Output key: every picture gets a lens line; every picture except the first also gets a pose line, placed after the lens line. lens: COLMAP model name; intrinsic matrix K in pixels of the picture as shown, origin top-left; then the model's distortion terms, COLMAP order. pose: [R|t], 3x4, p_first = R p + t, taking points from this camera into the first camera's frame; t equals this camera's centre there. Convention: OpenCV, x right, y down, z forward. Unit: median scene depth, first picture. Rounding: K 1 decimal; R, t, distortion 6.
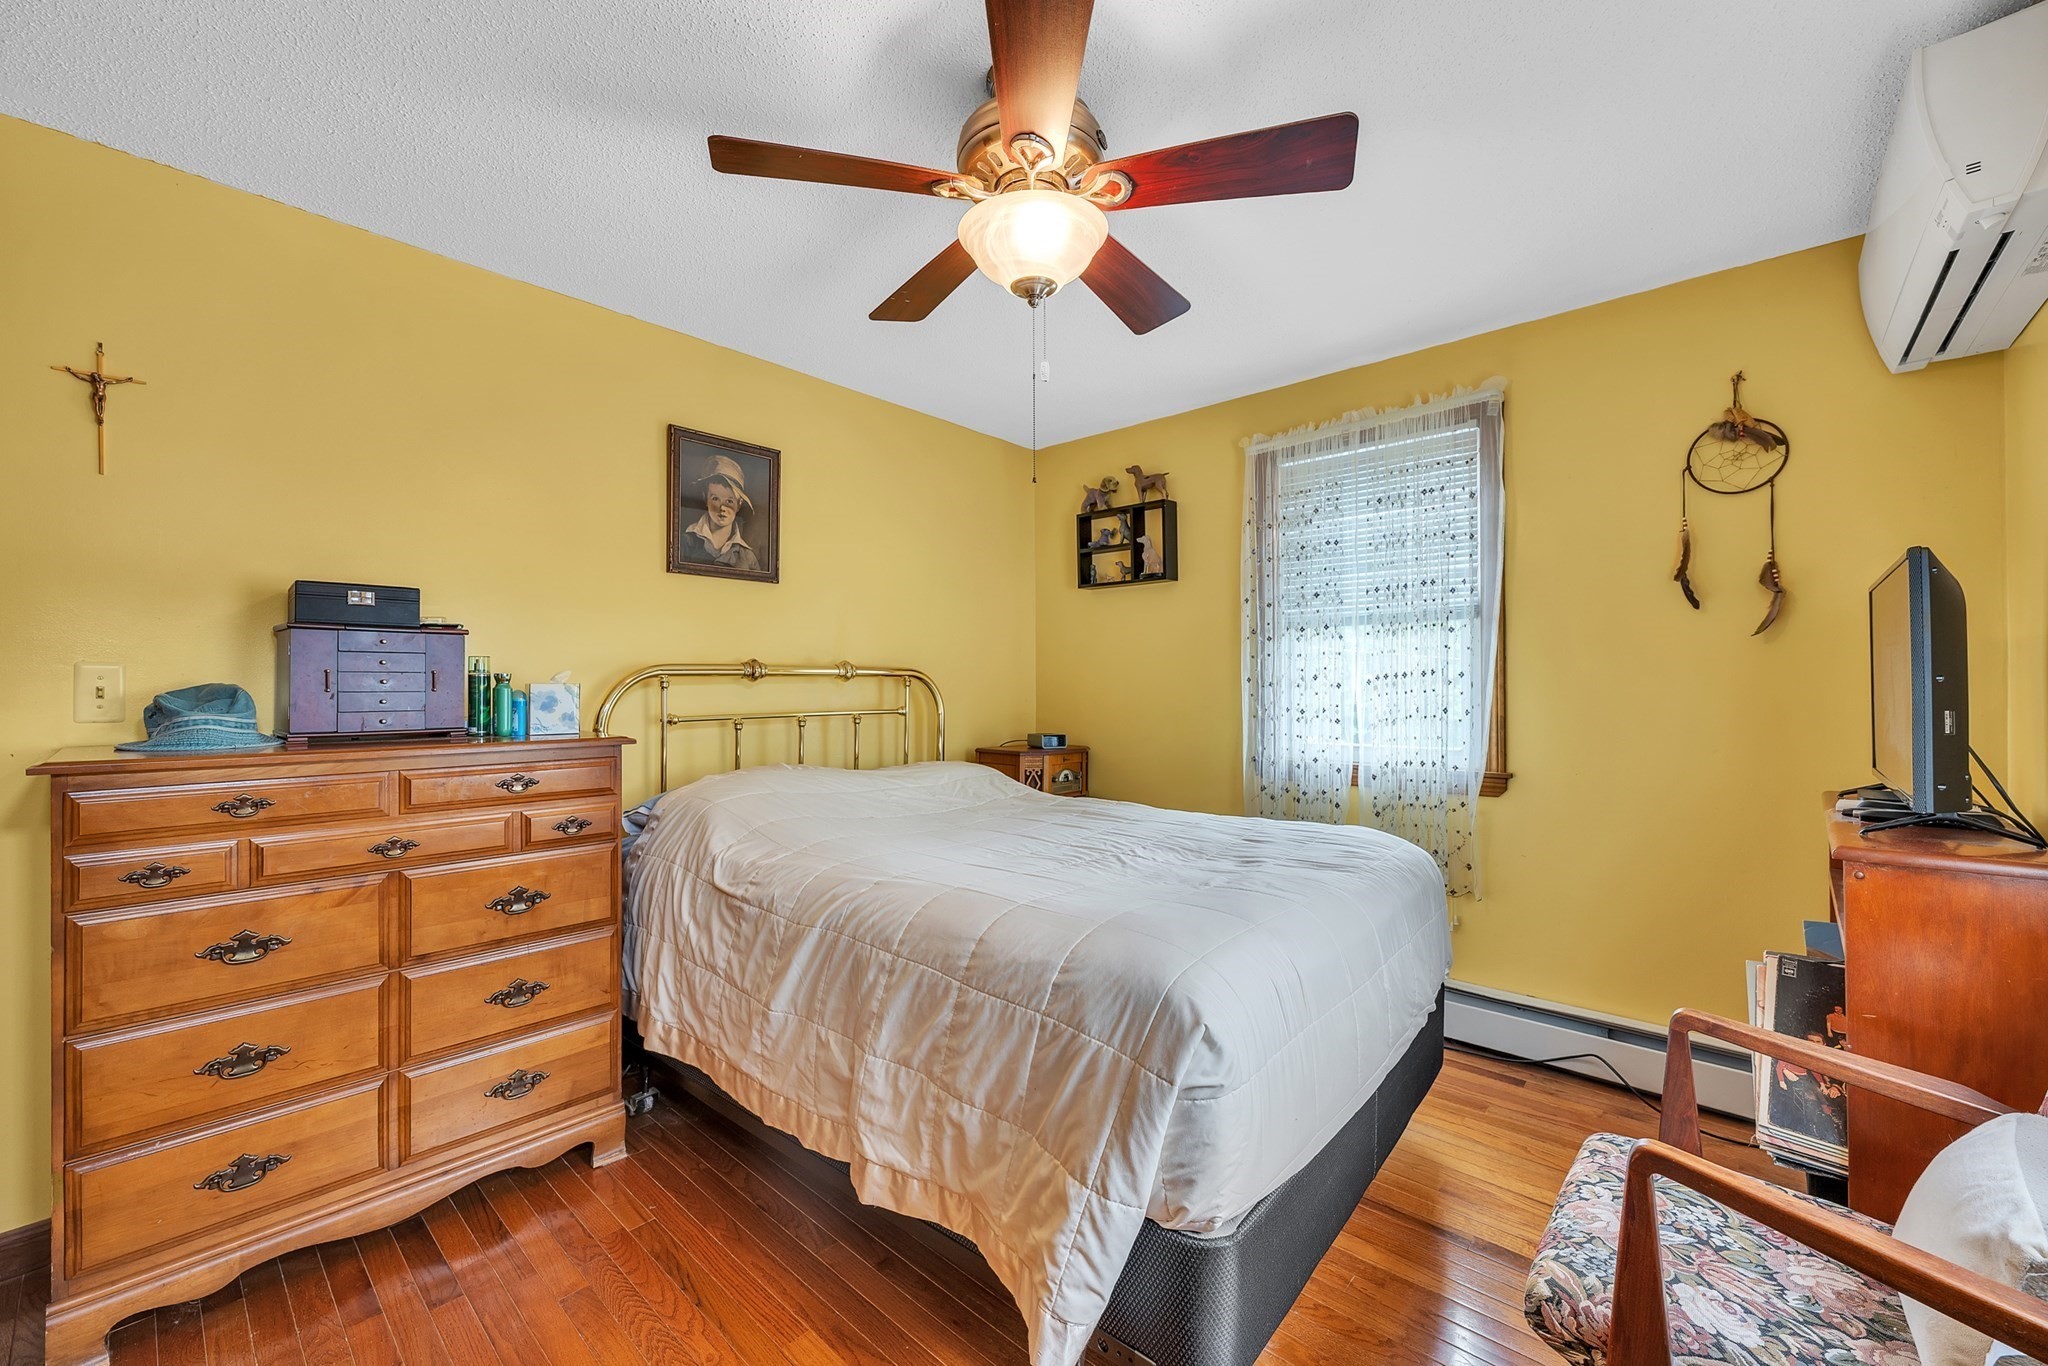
lens RADIAL K [[815.5, 0, 1034.8], [0, 815.5, 686.1], [0, 0, 1]] dist [0.011649, 0.000080]
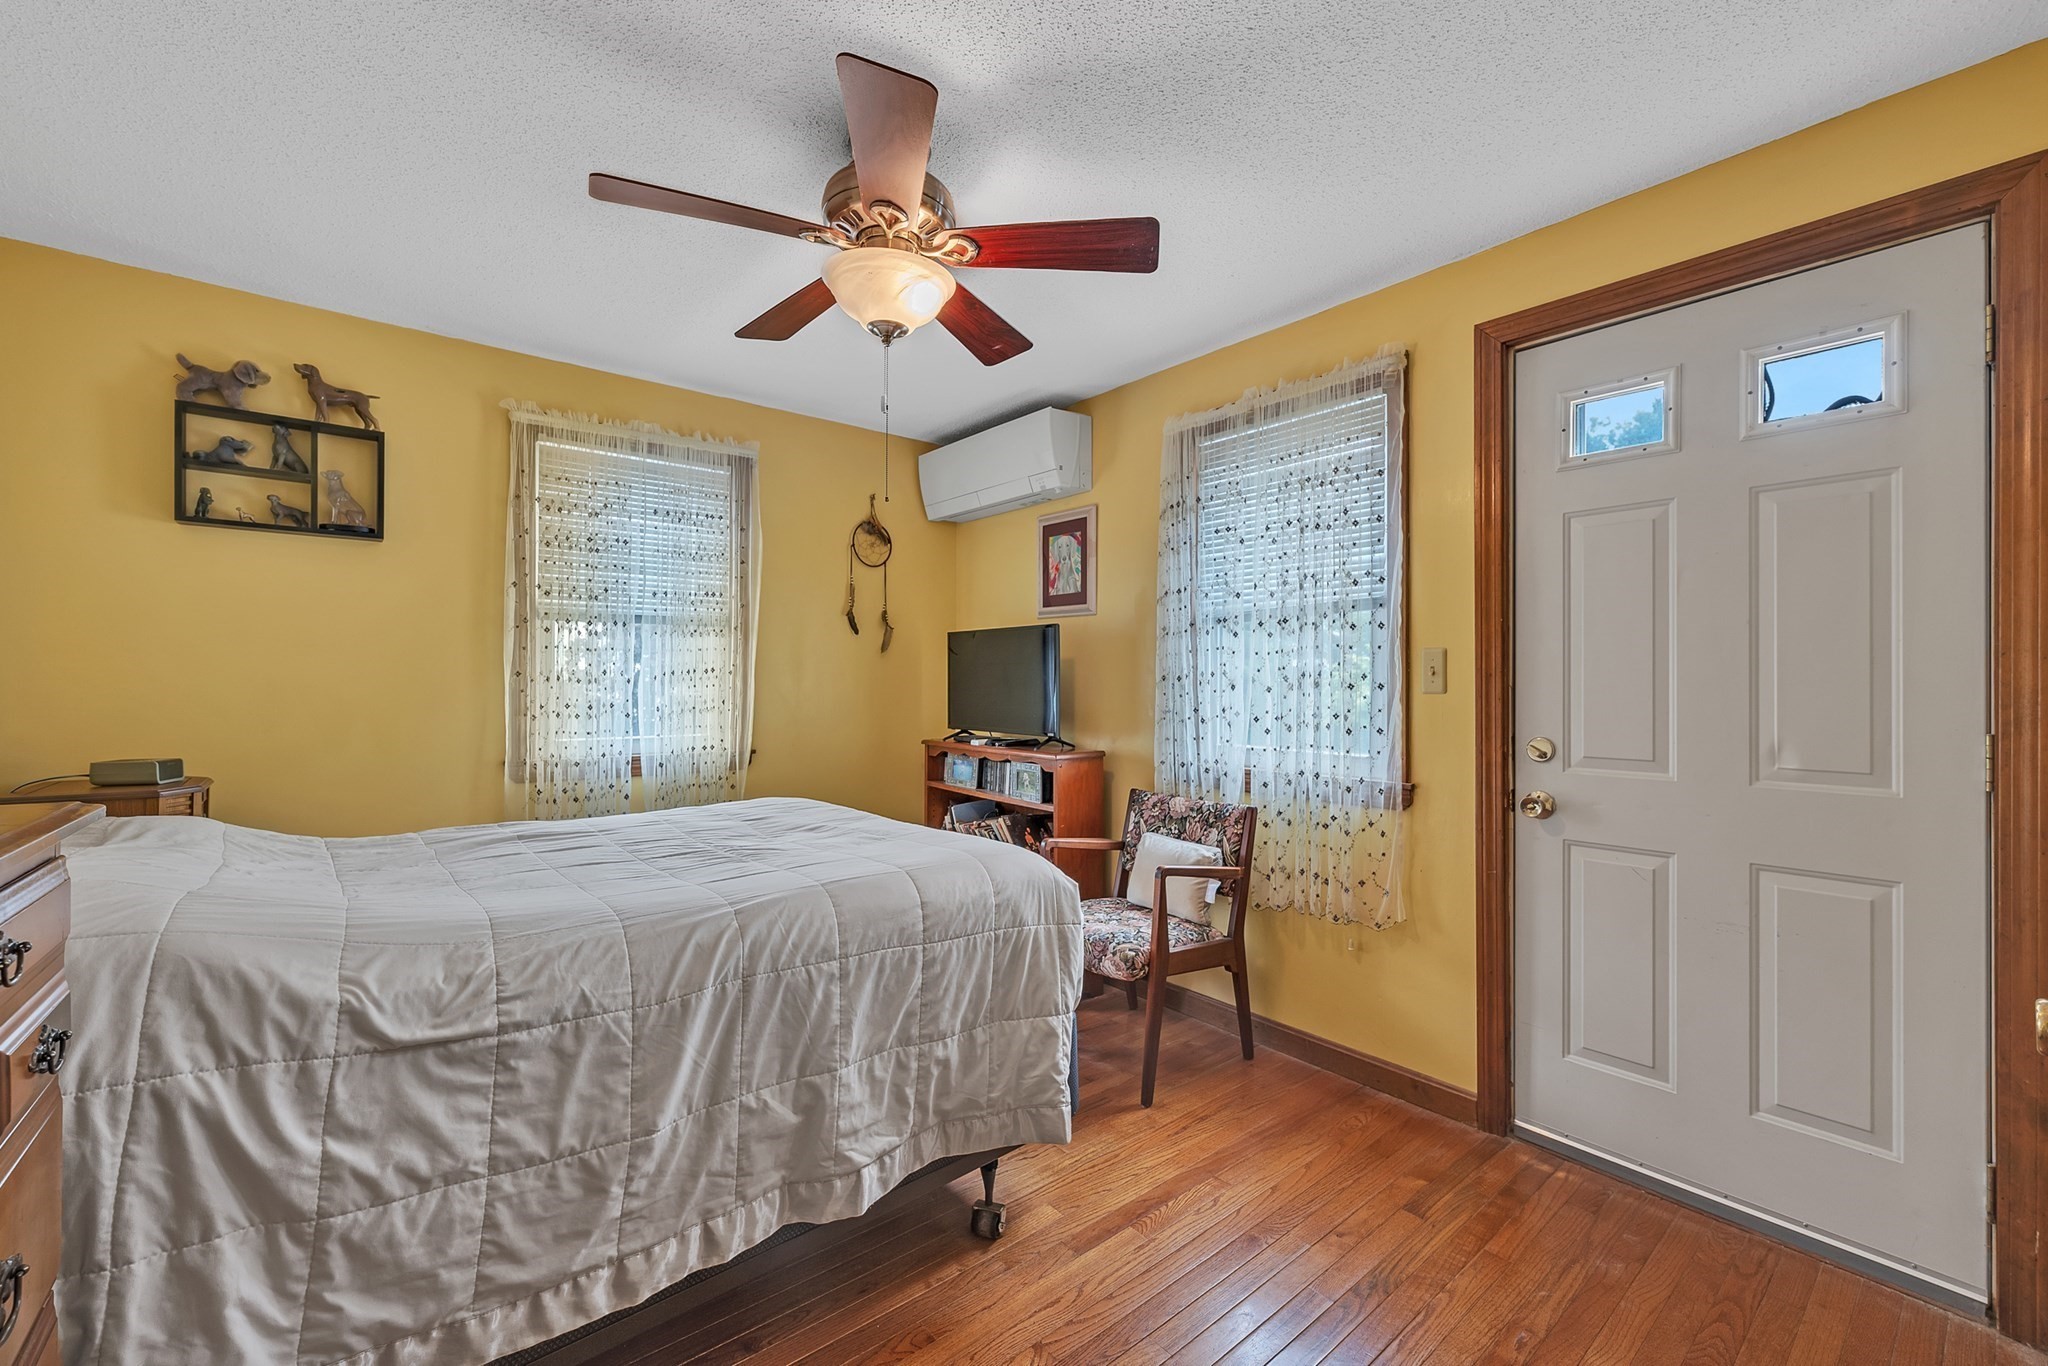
lens RADIAL K [[815.5, 0, 1034.8], [0, 815.5, 686.1], [0, 0, 1]] dist [0.011649, 0.000080]
pose [[0.154396, -0.002963, 0.988005, -0.887436], [-0.003570, 0.999987, 0.003557, 0.001174], [-0.988003, -0.004076, 0.154384, 0.507705]]
